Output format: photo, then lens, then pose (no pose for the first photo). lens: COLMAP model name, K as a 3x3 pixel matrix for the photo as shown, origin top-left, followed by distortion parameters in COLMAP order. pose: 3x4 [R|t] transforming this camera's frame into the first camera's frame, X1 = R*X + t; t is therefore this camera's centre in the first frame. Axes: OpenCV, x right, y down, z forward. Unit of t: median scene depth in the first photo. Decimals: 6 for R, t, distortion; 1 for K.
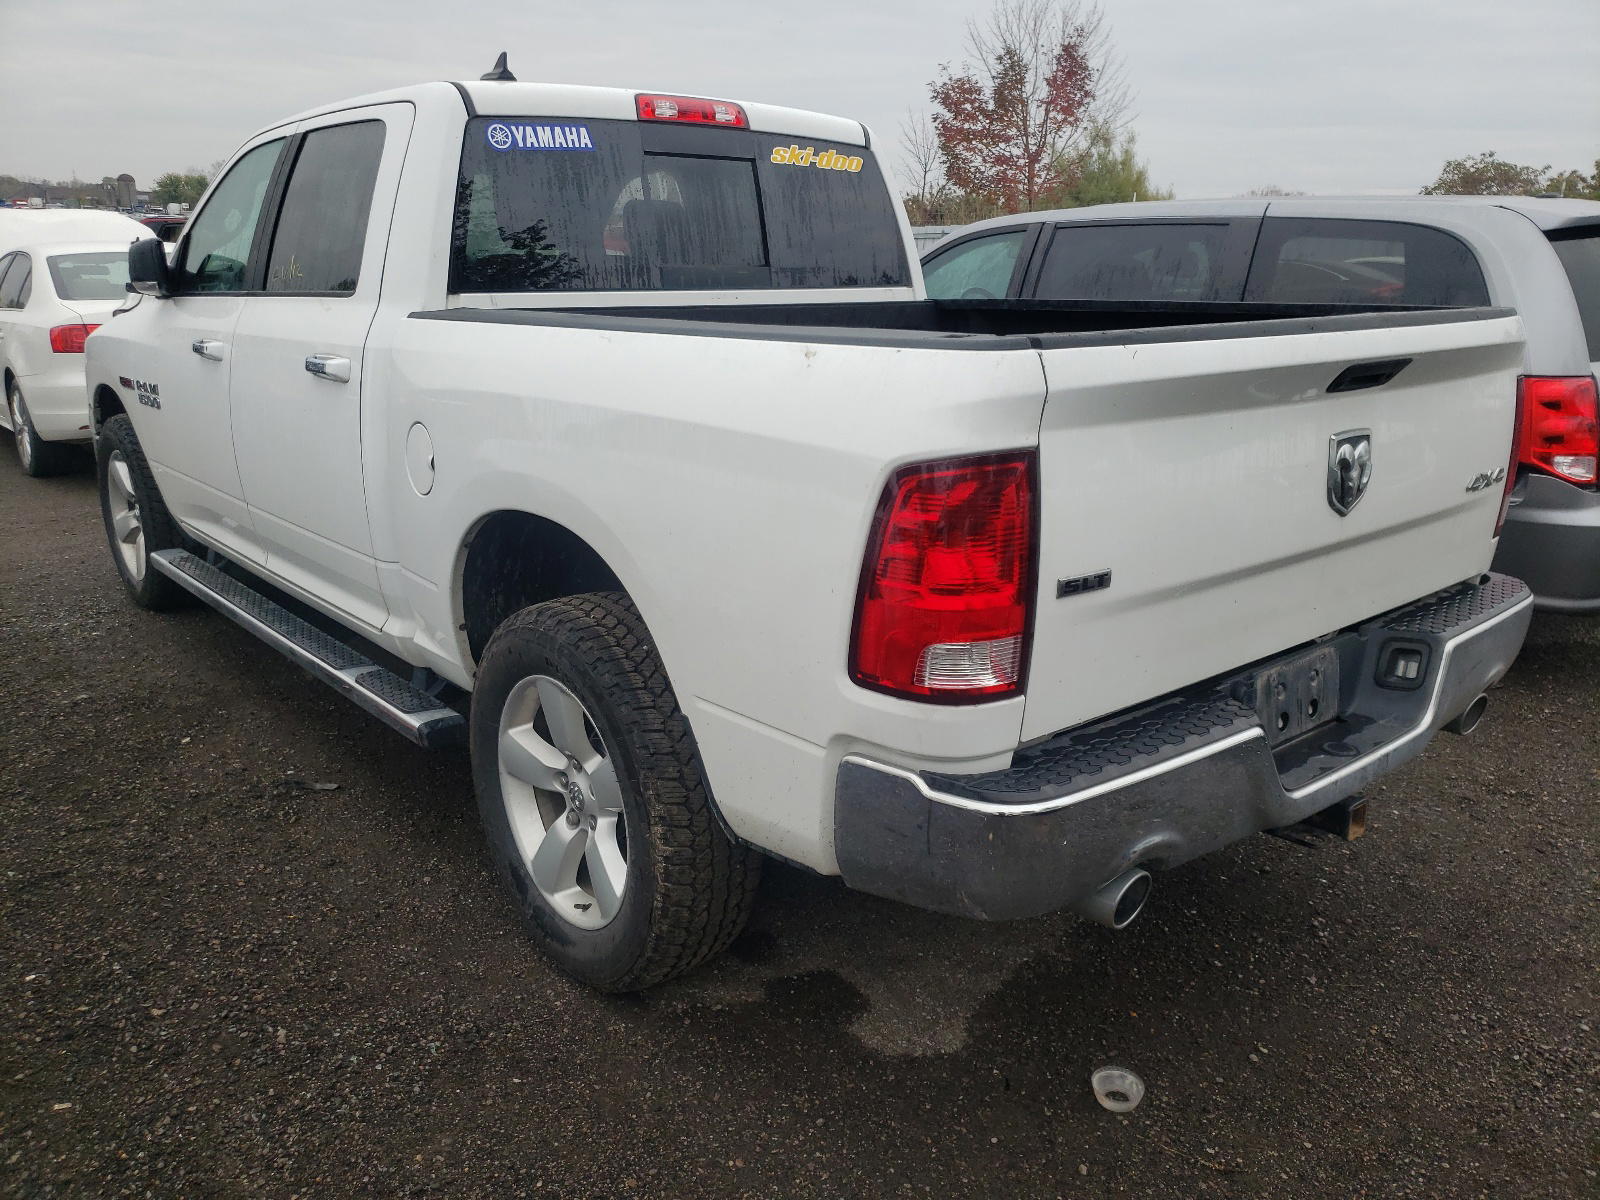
lens RADIAL K [[1278.5, 0, 800.0], [0, 1278.5, 600.0], [0, 0, 1]] dist [-0.063069, -0.000337]
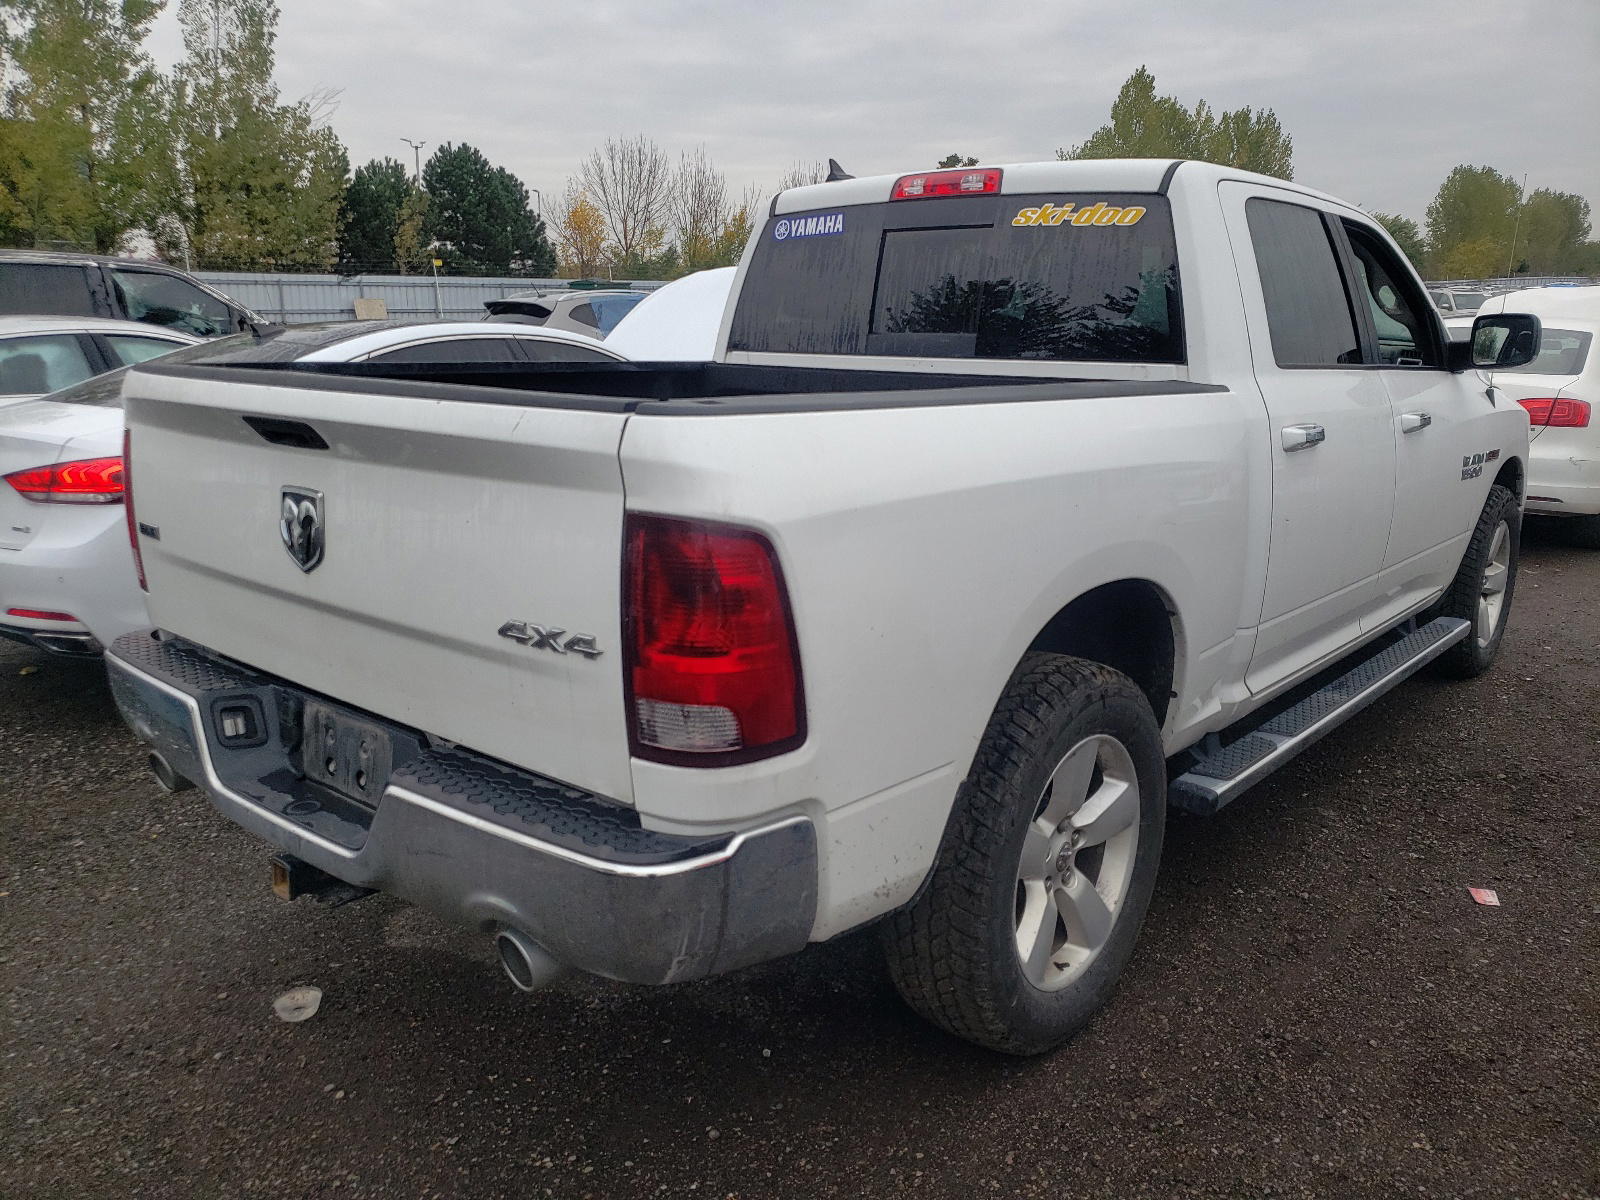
lens RADIAL K [[1198.7, 0, 800.0], [0, 1198.7, 600.0], [0, 0, 1]] dist [0.006737, 0.002686]
pose [[0.169041, 0.218621, -0.961057, 0.983558], [-0.264302, 0.949431, 0.169488, -0.216099], [0.949510, 0.225358, 0.218274, 0.814164]]
